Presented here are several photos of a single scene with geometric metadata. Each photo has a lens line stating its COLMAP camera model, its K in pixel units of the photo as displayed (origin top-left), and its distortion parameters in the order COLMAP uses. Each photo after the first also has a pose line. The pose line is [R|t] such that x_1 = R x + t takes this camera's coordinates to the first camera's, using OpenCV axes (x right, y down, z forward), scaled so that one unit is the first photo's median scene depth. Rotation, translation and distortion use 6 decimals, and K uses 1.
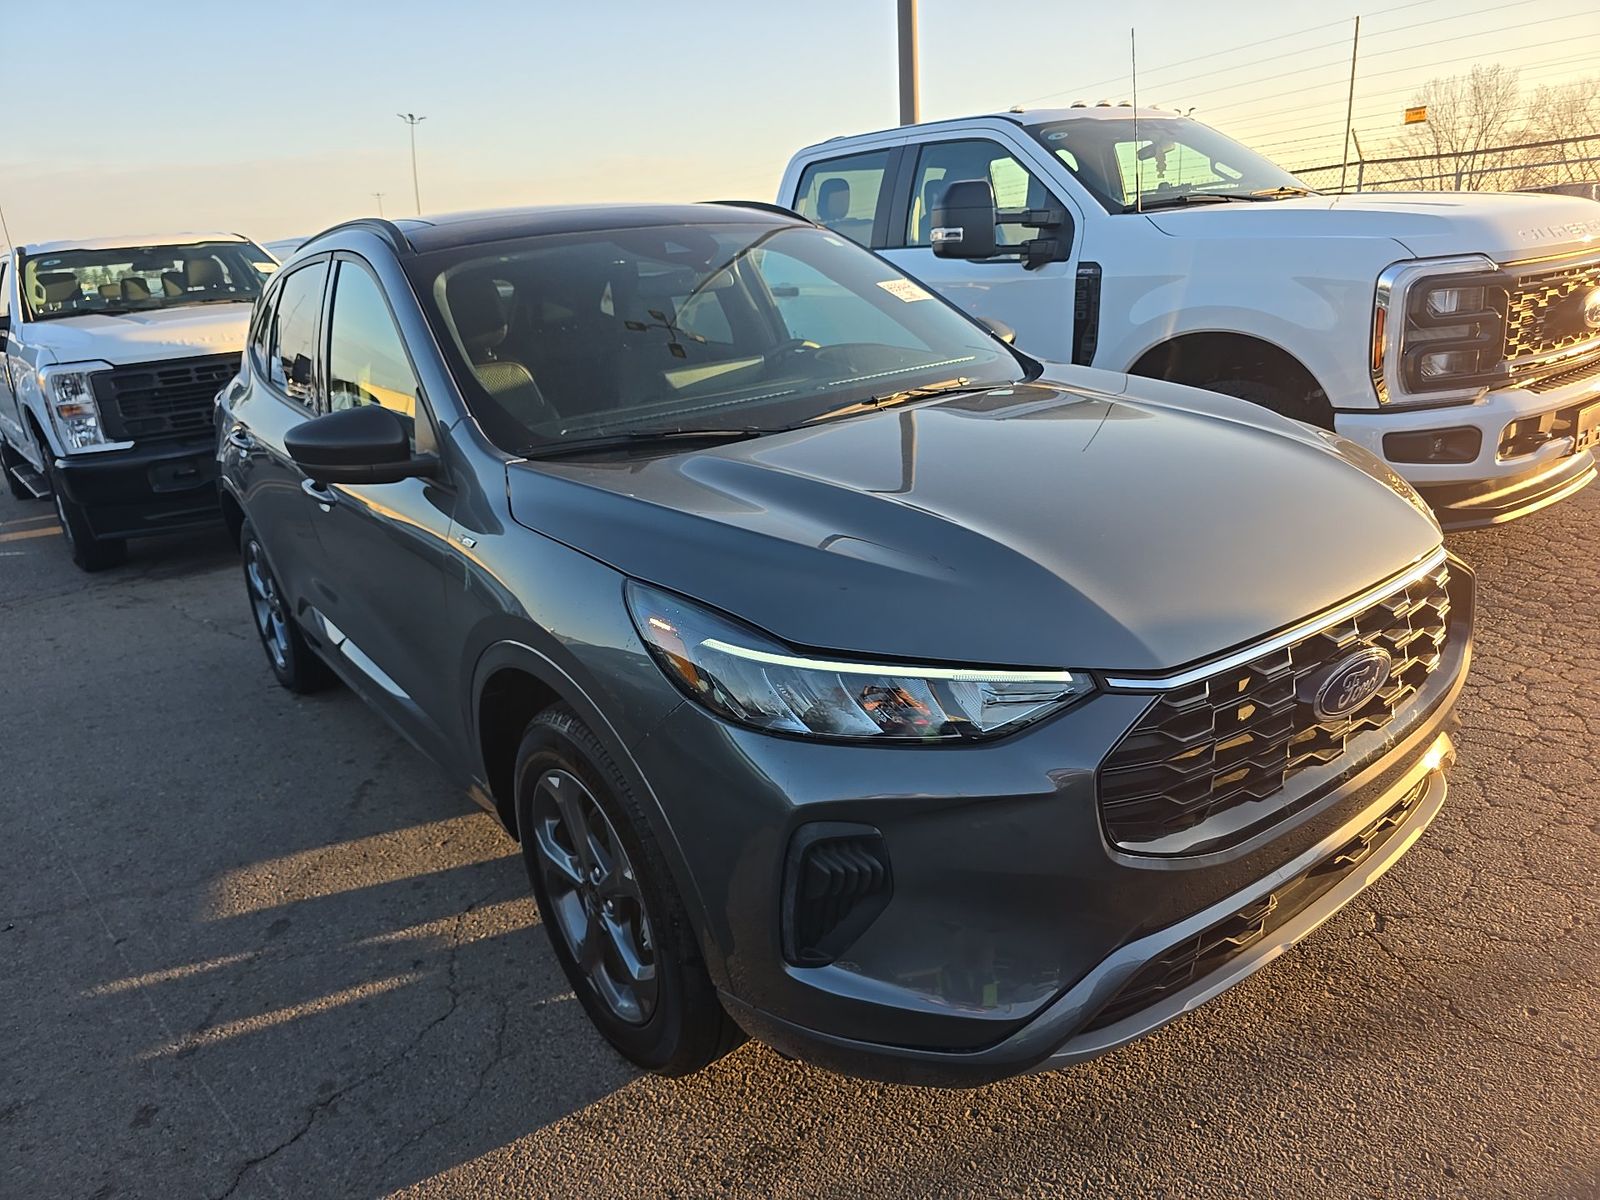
lens RADIAL K [[1067.5, 0, 798.9], [0, 1067.5, 610.3], [0, 0, 1]] dist [0.042792, -0.038779]
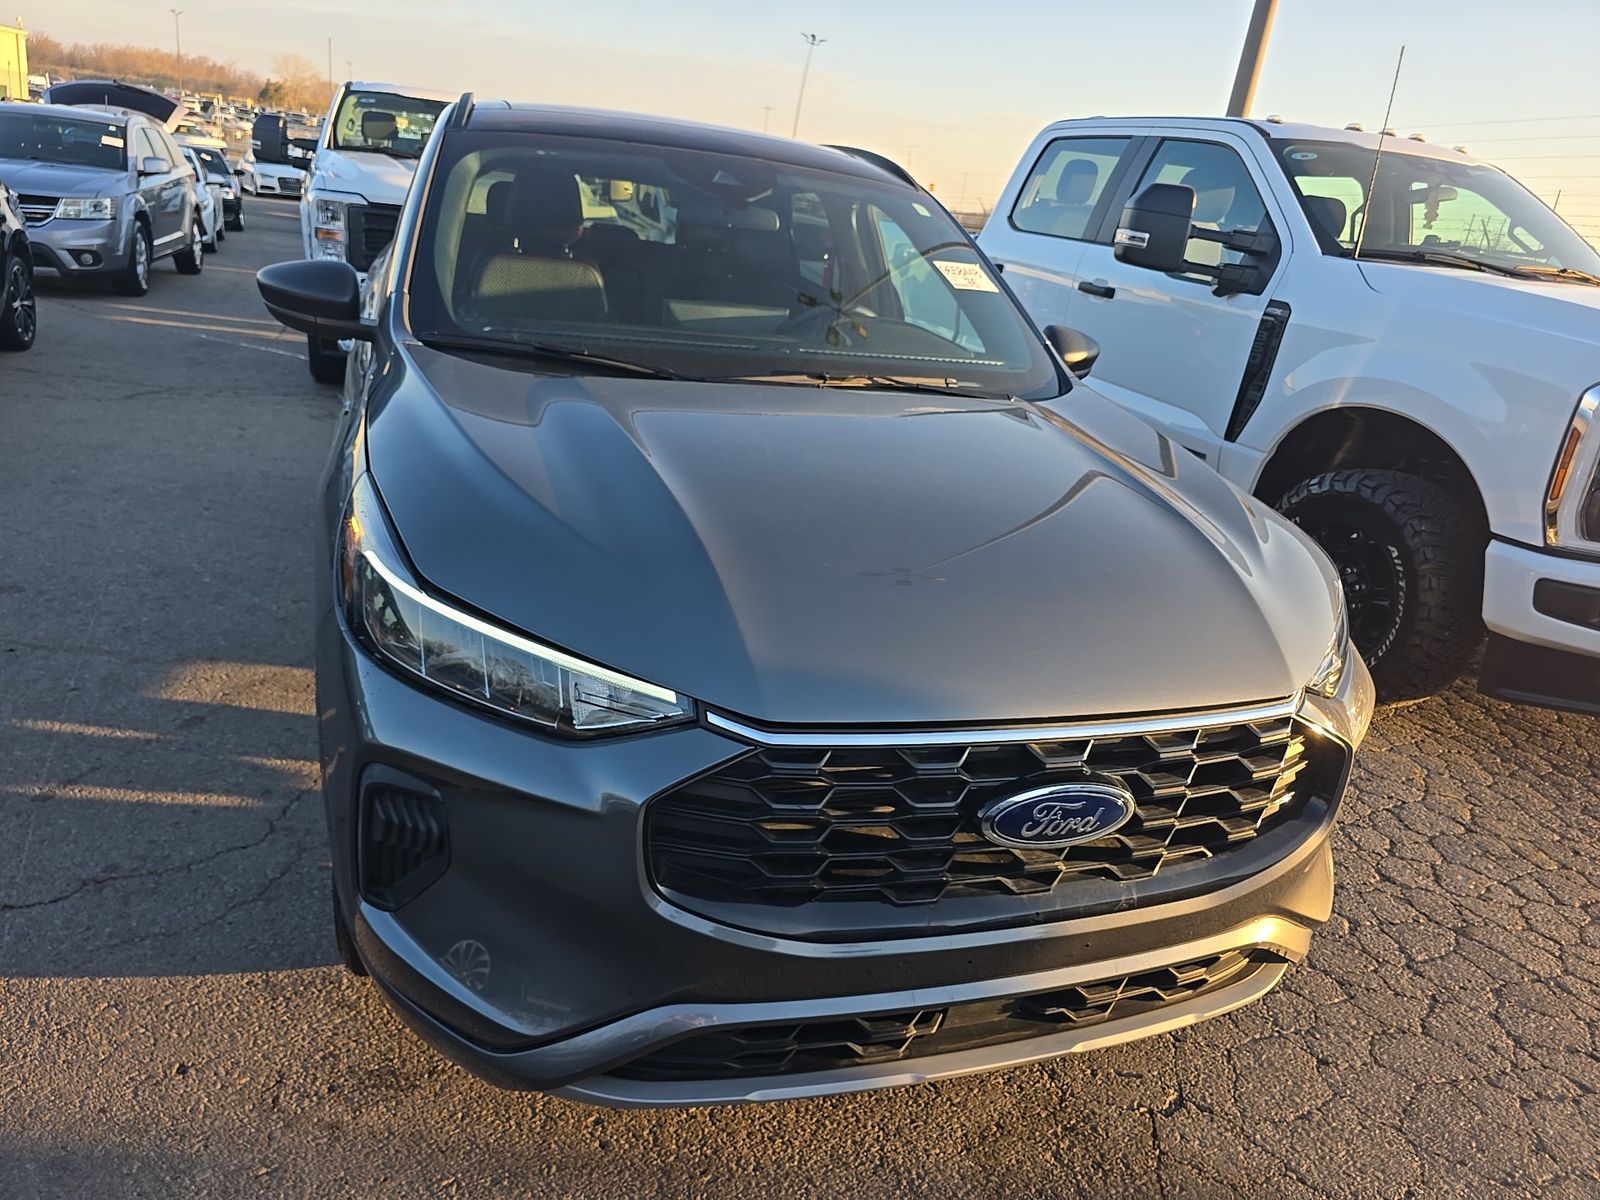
lens RADIAL K [[1067.5, 0, 798.9], [0, 1067.5, 610.3], [0, 0, 1]] dist [0.042792, -0.038779]
pose [[0.932984, 0.285233, -0.219507, 0.276389], [-0.277381, 0.958457, 0.066478, -0.050871], [0.229350, -0.001136, 0.973343, 0.081915]]
